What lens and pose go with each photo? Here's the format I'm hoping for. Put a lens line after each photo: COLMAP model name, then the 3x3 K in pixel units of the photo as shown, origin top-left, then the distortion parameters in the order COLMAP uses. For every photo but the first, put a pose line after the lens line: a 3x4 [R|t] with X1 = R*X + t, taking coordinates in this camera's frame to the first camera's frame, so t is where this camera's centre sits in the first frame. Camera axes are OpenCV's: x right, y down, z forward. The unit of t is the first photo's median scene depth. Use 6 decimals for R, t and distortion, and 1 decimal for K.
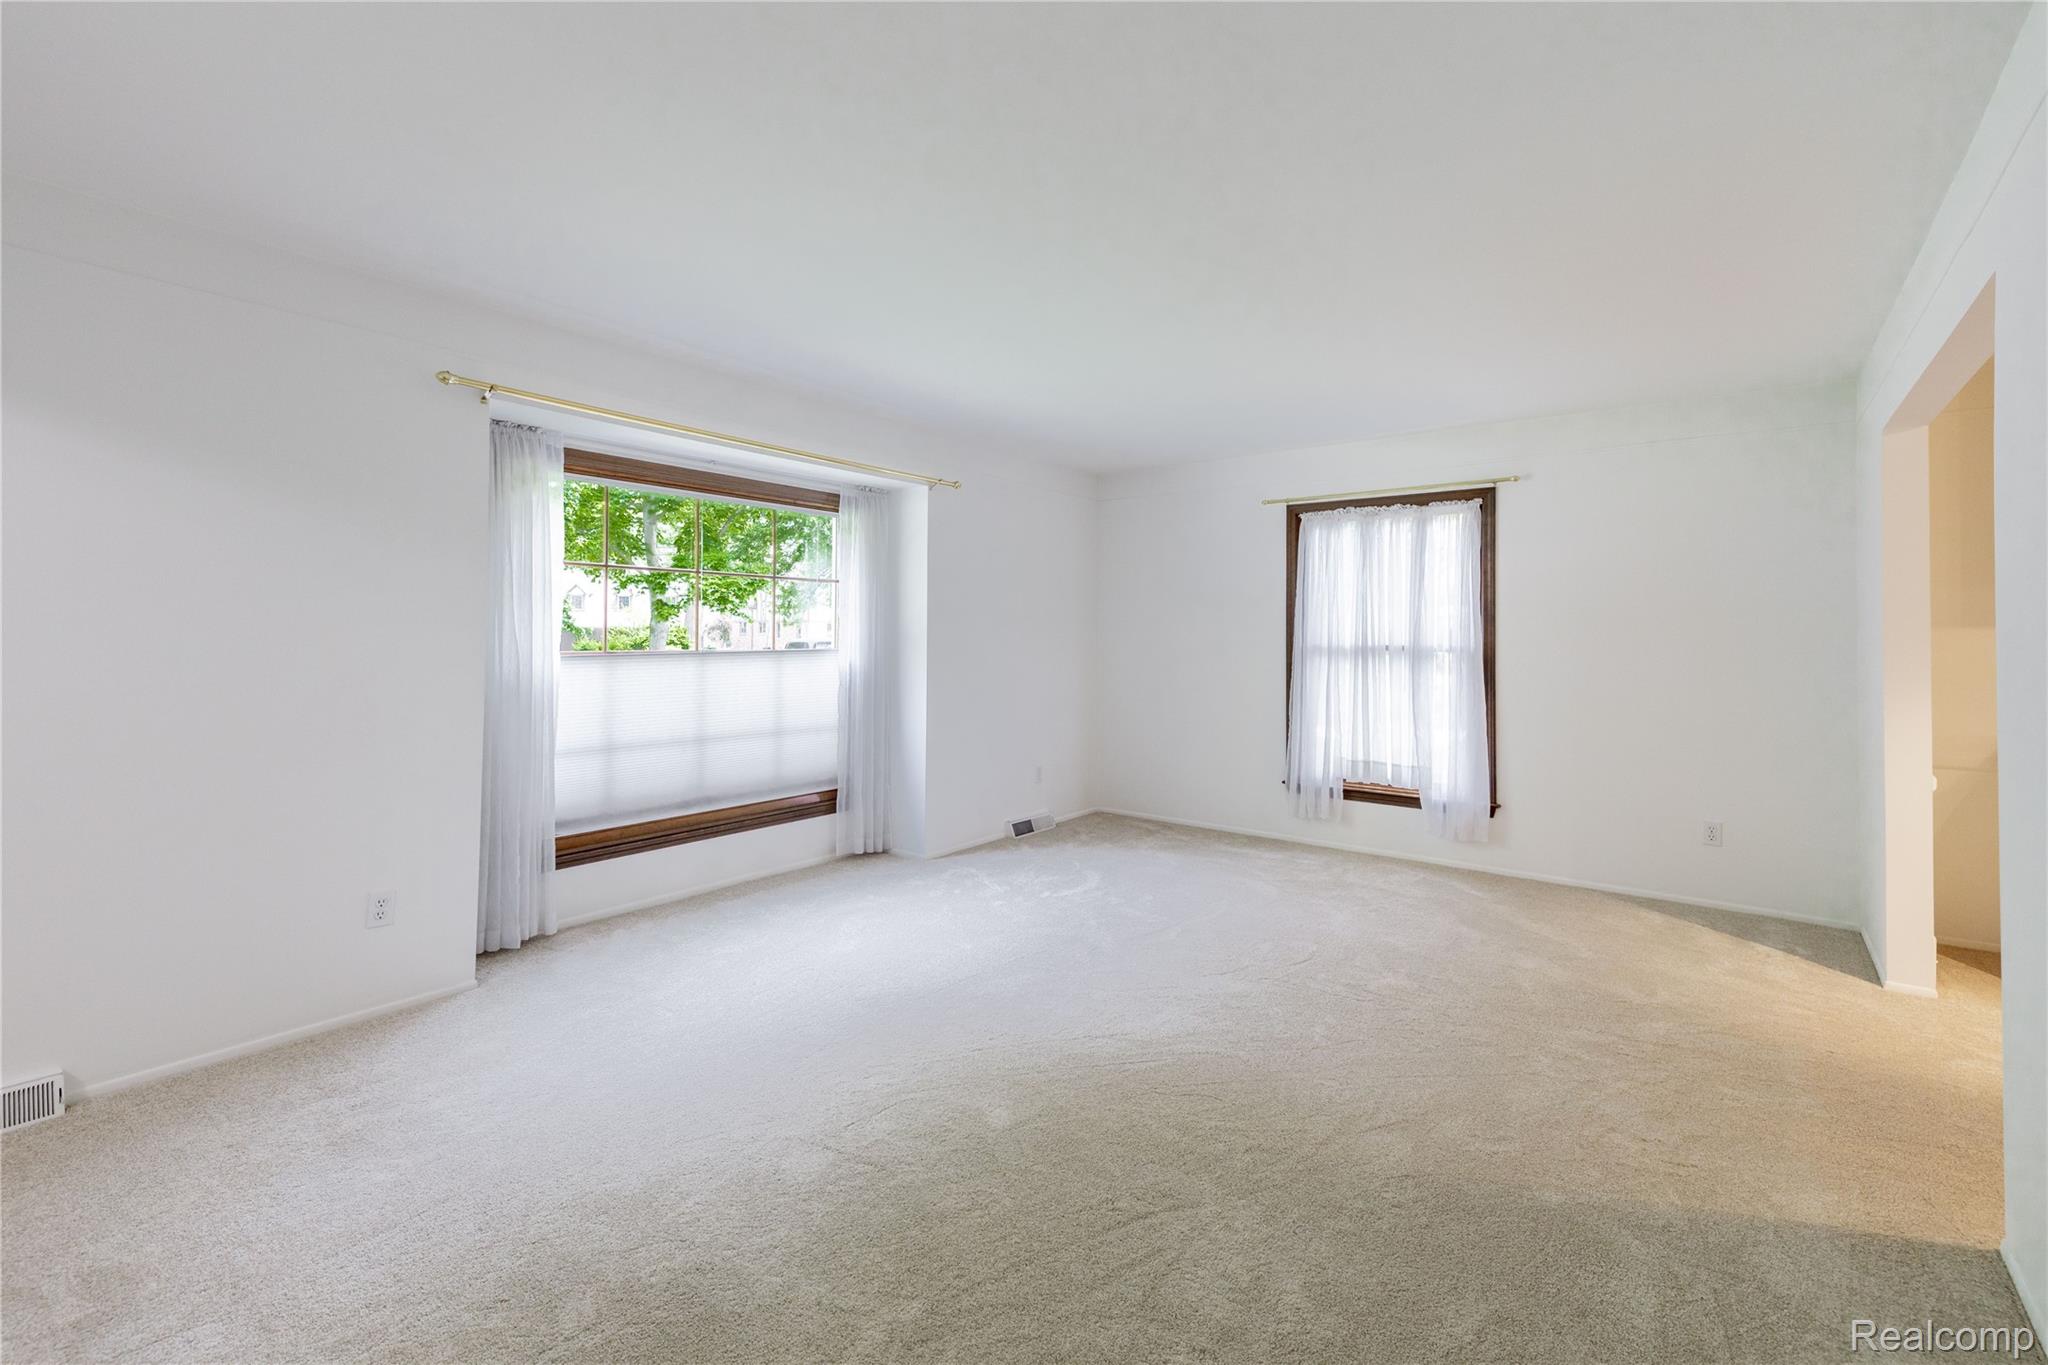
lens RADIAL K [[842.3, 0, 1022.6], [0, 842.3, 629.7], [0, 0, 1]] dist [0.000773, 0.000043]
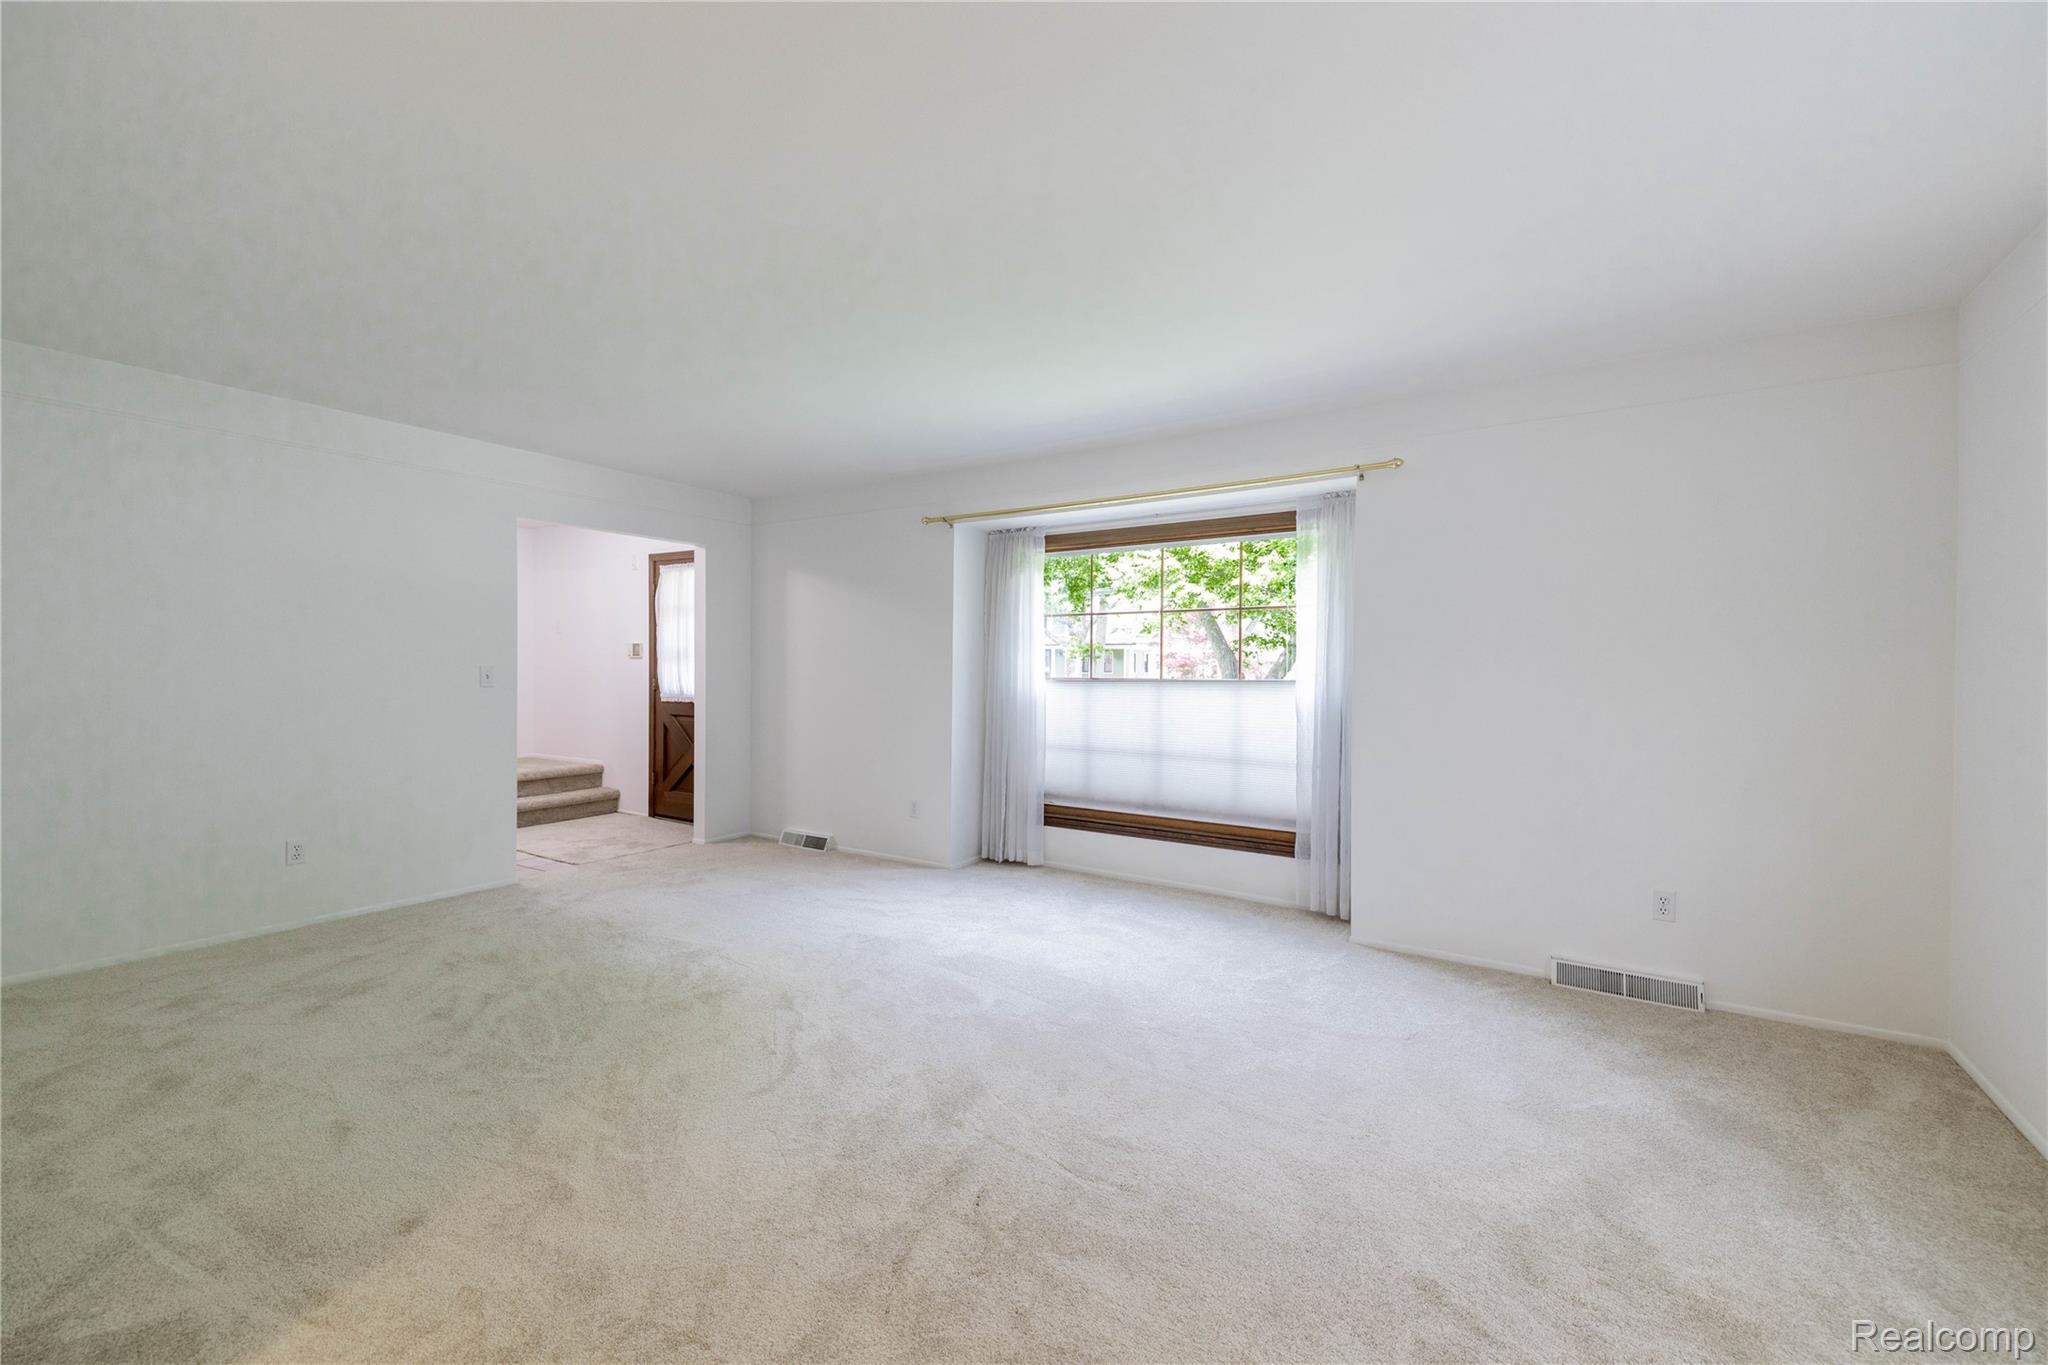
lens RADIAL K [[837.9, 0, 1024.0], [0, 837.9, 682.5], [0, 0, 1]] dist [-0.000953, -0.000176]
pose [[0.079771, 0.021559, -0.996580, 0.765978], [0.010566, 0.999692, 0.022472, 0.002709], [0.996757, -0.012323, 0.079518, 0.731999]]
